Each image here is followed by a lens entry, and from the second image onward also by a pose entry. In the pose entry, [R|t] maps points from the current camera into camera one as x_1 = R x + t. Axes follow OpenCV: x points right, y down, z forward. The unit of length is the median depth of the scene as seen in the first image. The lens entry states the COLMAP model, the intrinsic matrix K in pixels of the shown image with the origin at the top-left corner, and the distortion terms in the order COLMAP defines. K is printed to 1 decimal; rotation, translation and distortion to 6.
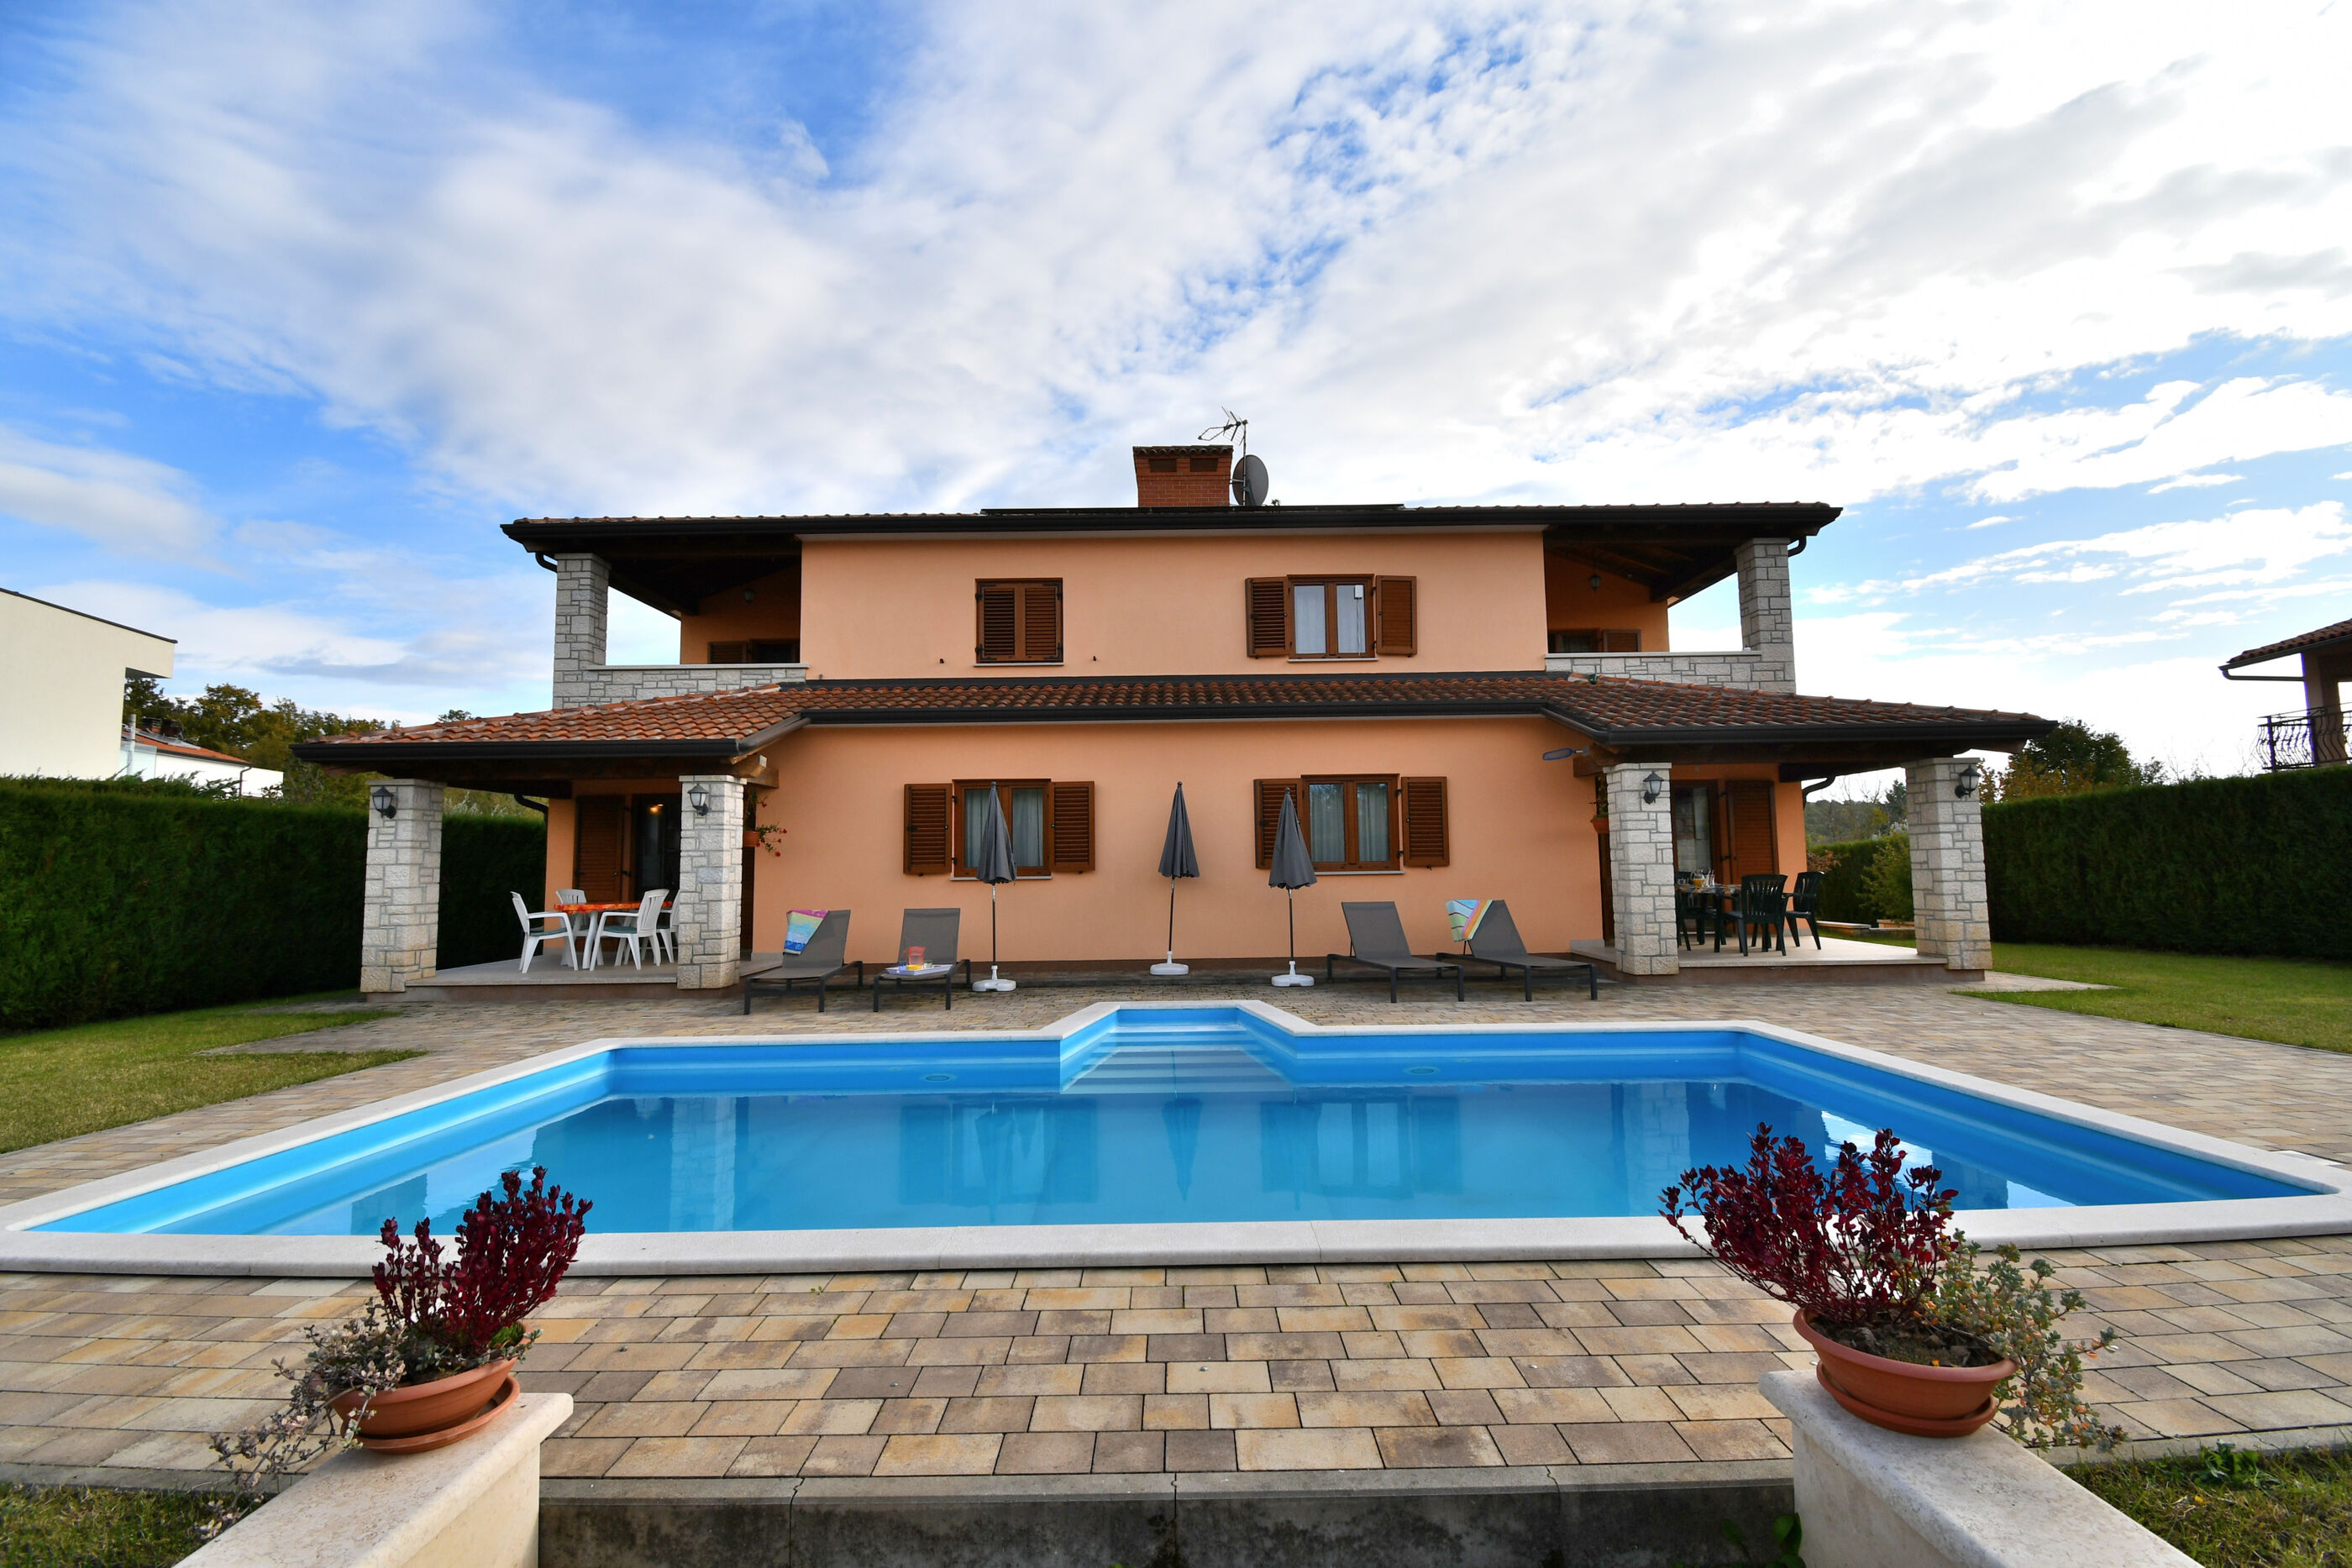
lens RADIAL K [[1025.5, 0, 1185.6], [0, 1025.5, 783.3], [0, 0, 1]] dist [0.013897, -0.020322]
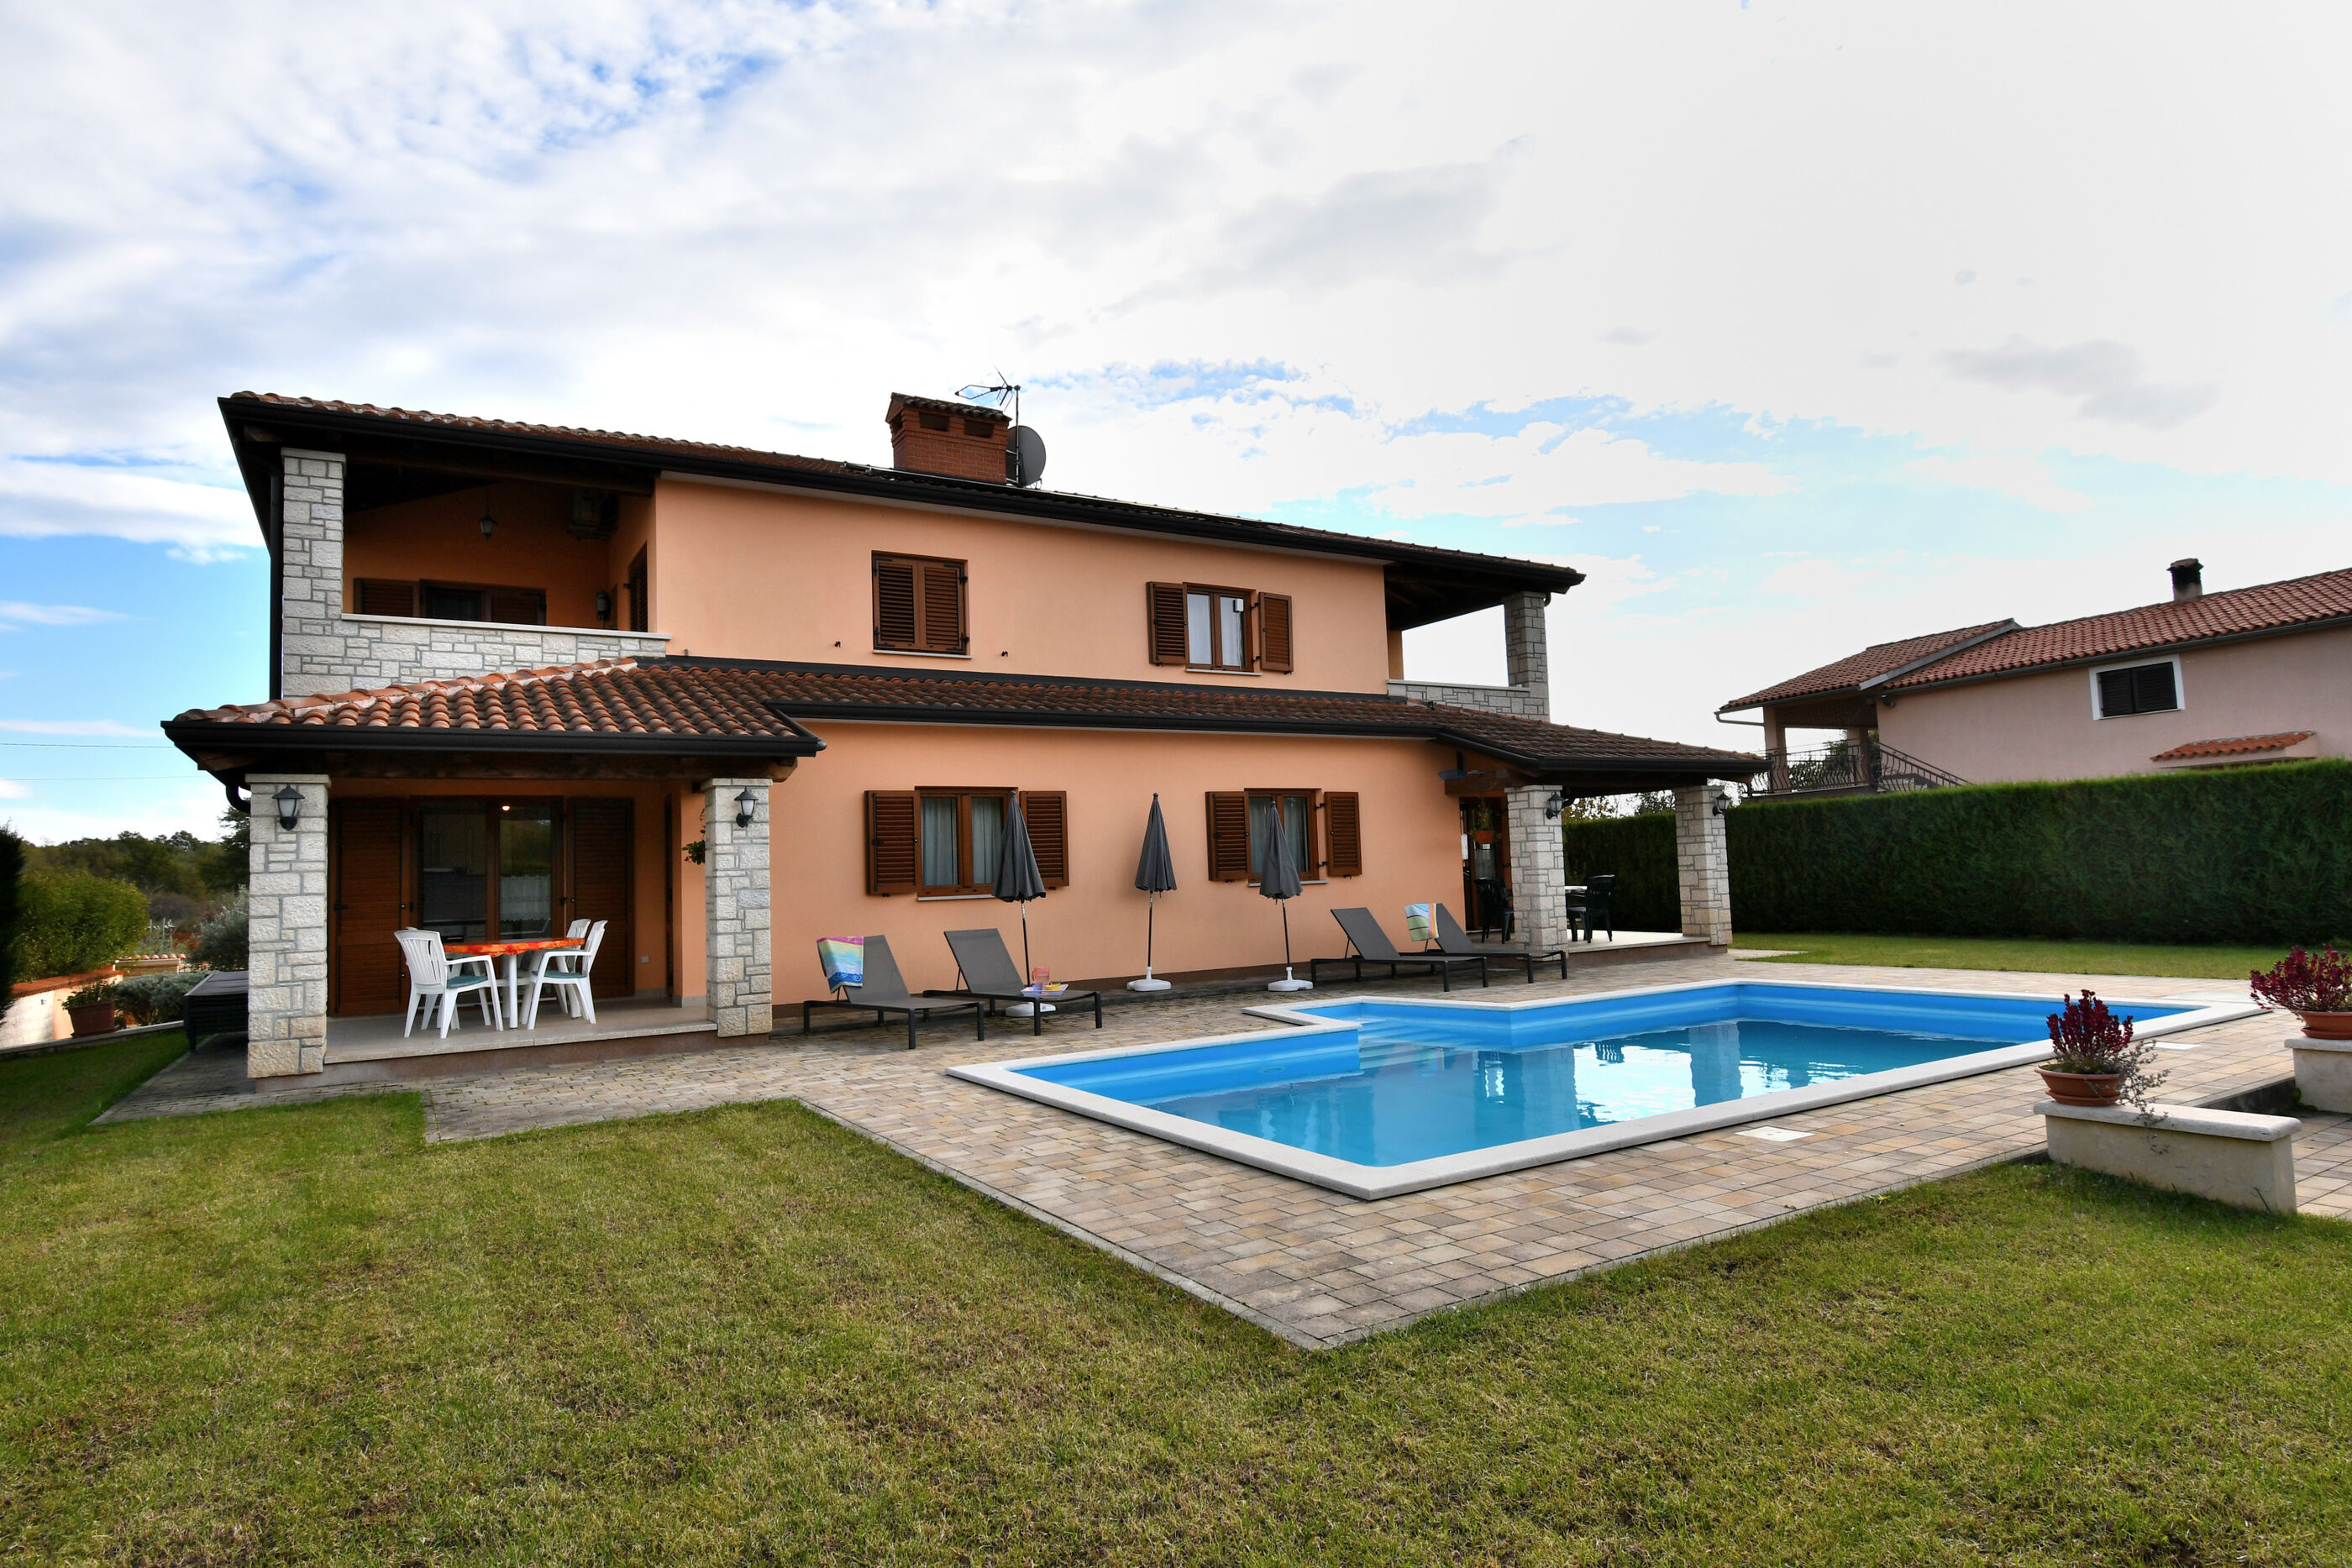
lens RADIAL K [[1272.4, 0, 1179.6], [0, 1272.4, 795.5], [0, 0, 1]] dist [0.001327, -0.002612]
pose [[0.860386, 0.015106, 0.509419, -0.584235], [-0.018746, 0.999822, 0.002013, -0.002037], [-0.509298, -0.011281, 0.860516, -0.052660]]
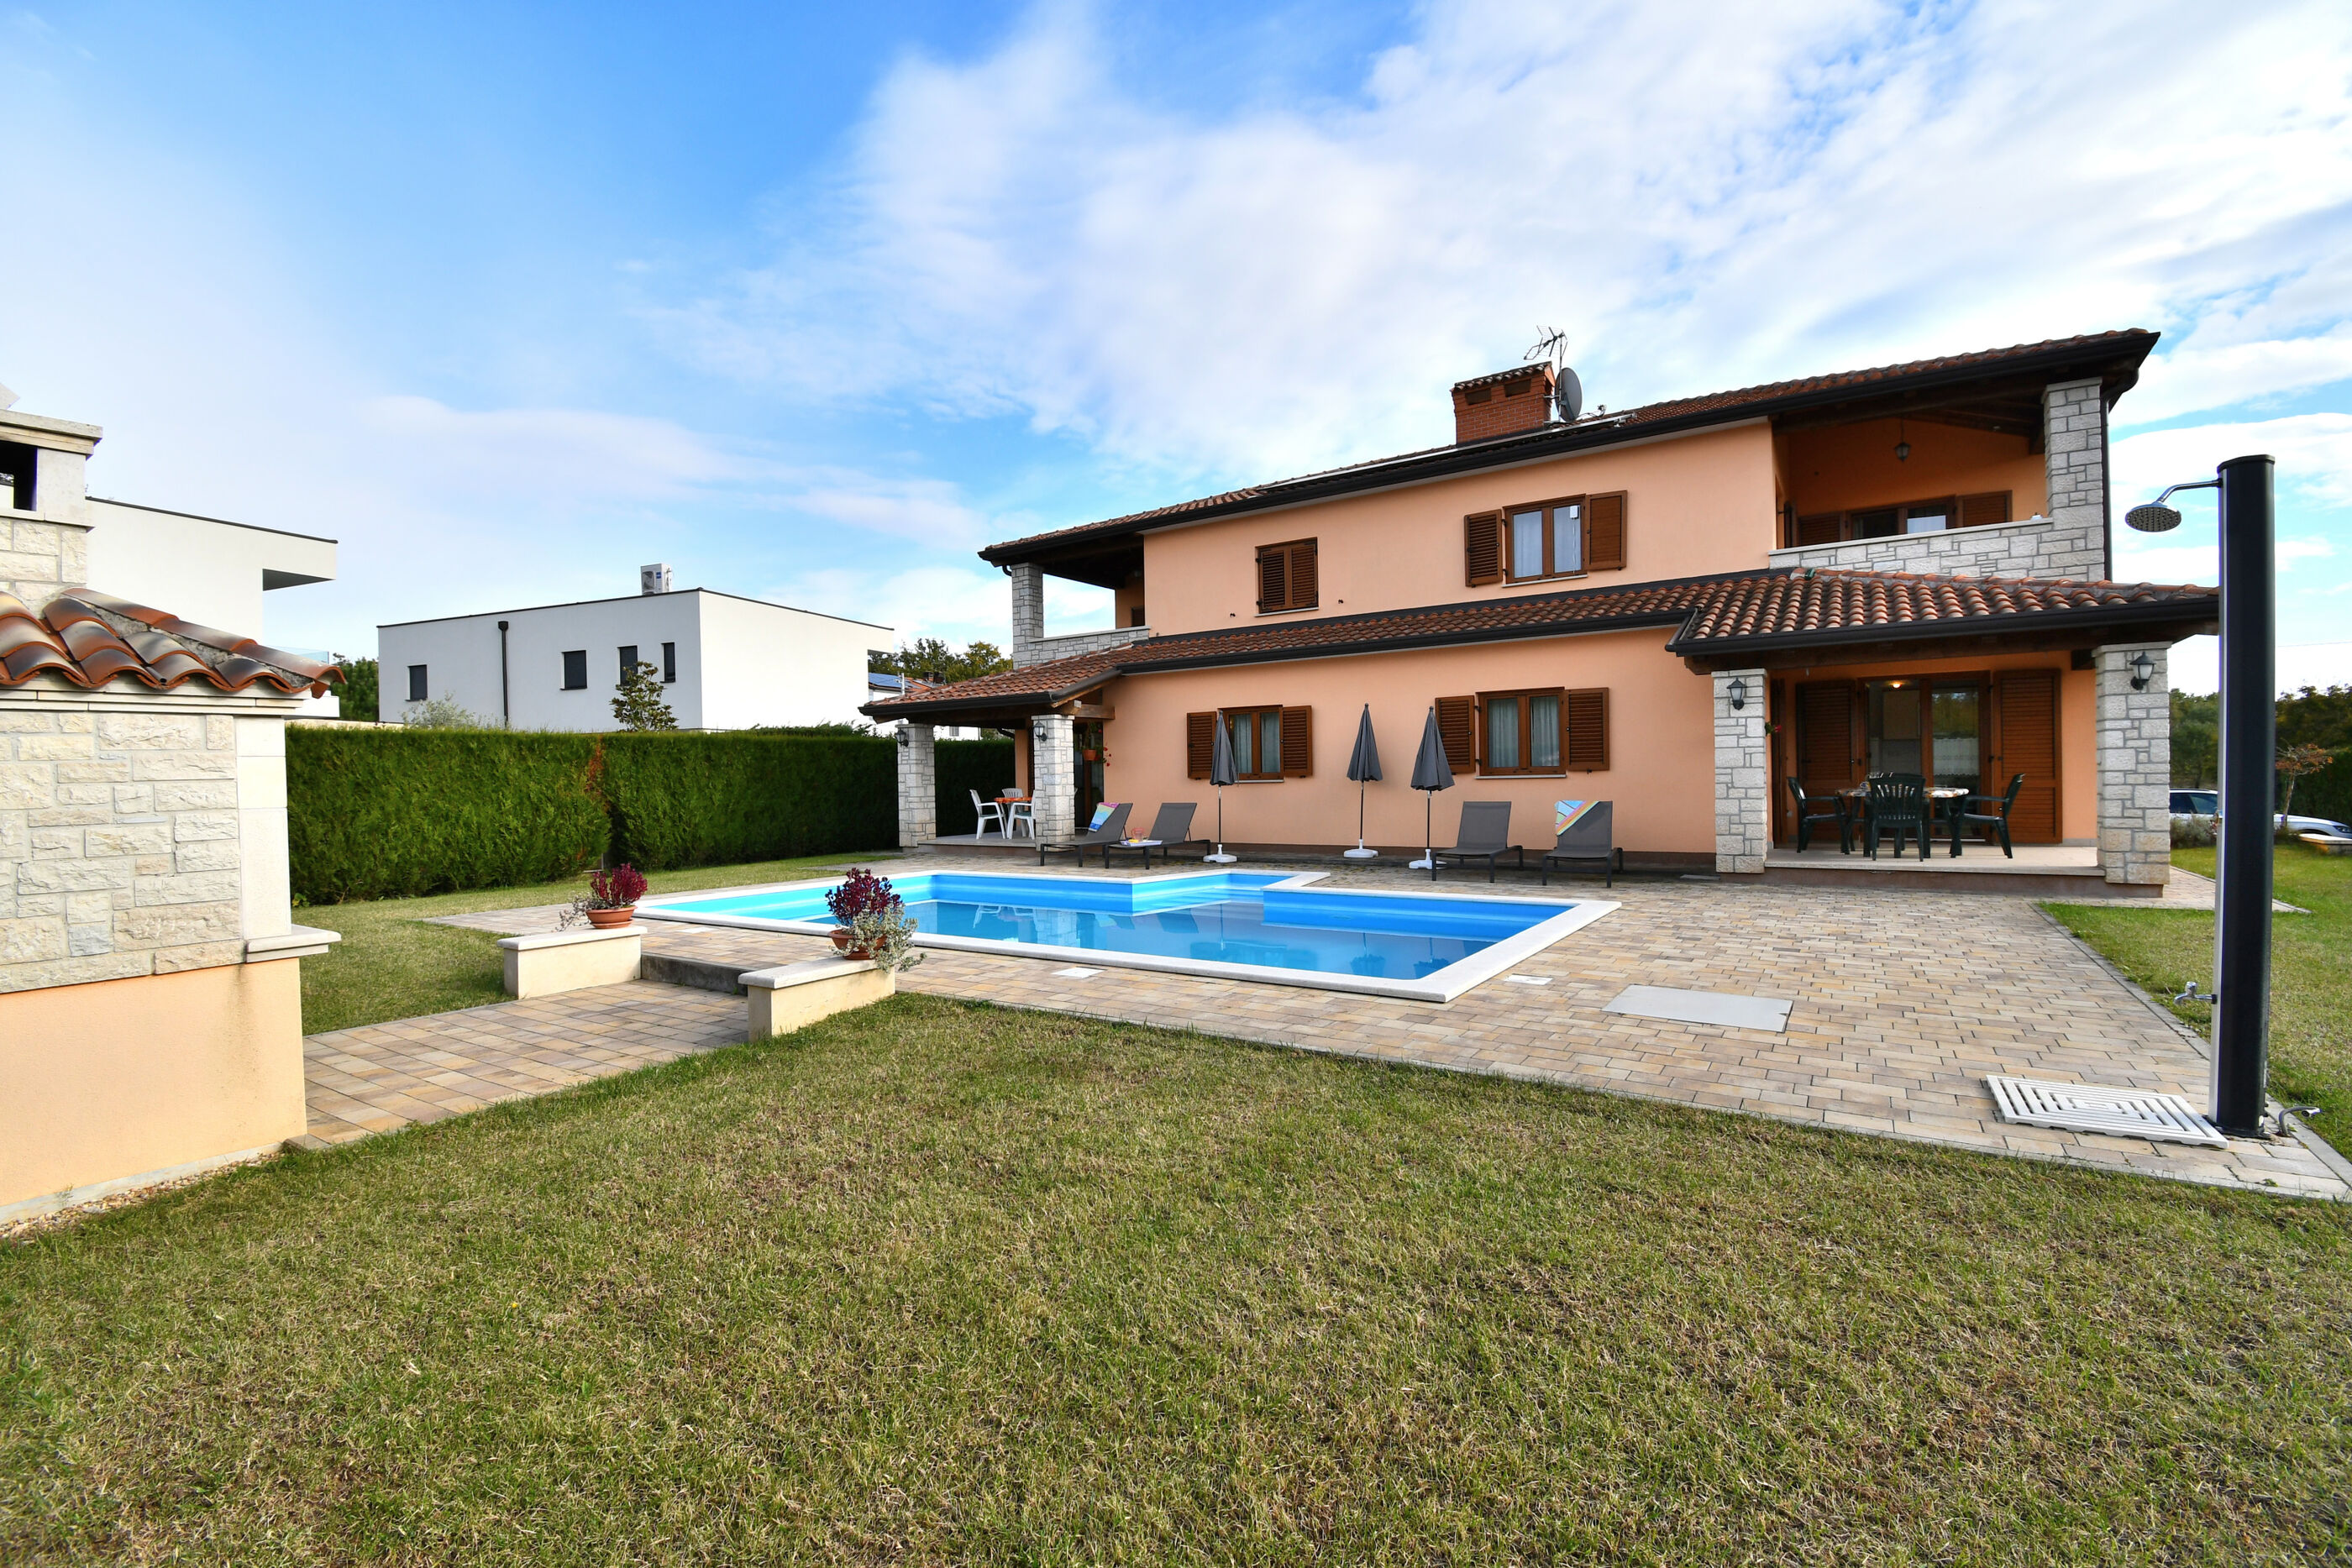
lens RADIAL K [[1025.5, 0, 1198.4], [0, 1025.5, 786.0], [0, 0, 1]] dist [0.013897, -0.020322]
pose [[0.836308, 0.002360, -0.548254, 0.485355], [0.051648, 0.995204, 0.083069, -0.015133], [0.545821, -0.097788, 0.832176, -0.140637]]
